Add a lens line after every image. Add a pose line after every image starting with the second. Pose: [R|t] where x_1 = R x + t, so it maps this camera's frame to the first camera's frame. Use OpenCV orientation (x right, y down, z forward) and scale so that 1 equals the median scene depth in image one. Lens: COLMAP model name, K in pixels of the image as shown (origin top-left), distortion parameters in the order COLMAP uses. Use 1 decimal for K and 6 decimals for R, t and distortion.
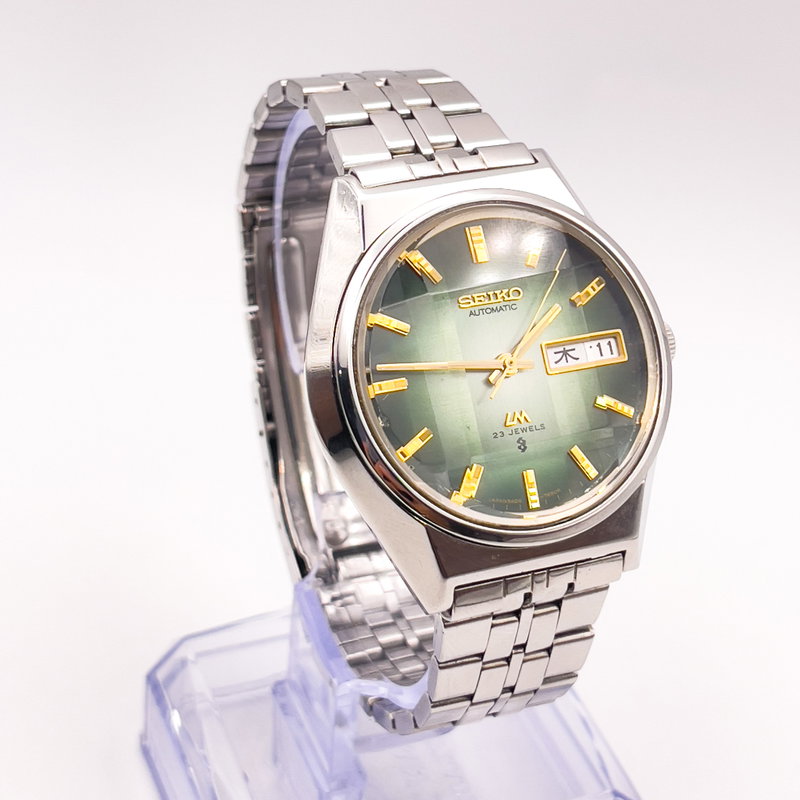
lens RADIAL K [[2033.1, 0, 400.0], [0, 2033.1, 400.0], [0, 0, 1]] dist [0.146059, -0.511359]
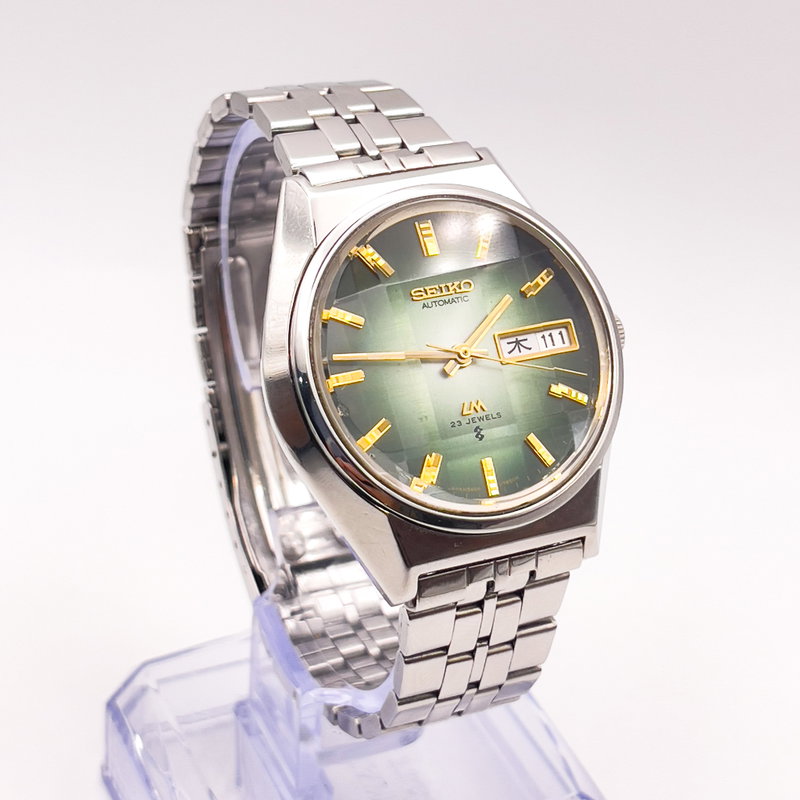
lens RADIAL K [[2033.1, 0, 400.0], [0, 2033.1, 400.0], [0, 0, 1]] dist [0.146059, -0.511359]
pose [[0.998718, -0.036474, 0.035088, -0.013351], [0.038040, 0.998260, -0.045049, 0.046505], [-0.033384, 0.046326, 0.998368, -0.007241]]
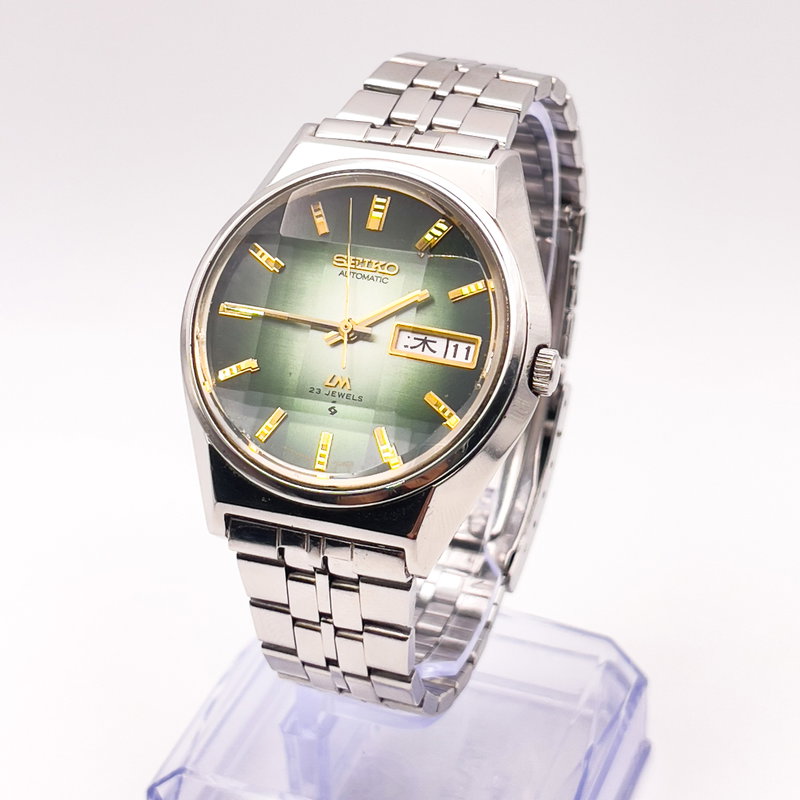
lens RADIAL K [[2033.1, 0, 400.0], [0, 2033.1, 400.0], [0, 0, 1]] dist [0.146059, -0.511359]
pose [[0.752573, 0.289251, -0.591581, 0.641287], [-0.328741, 0.943437, 0.043086, -0.033988], [0.570582, 0.162052, 0.805093, 0.192588]]
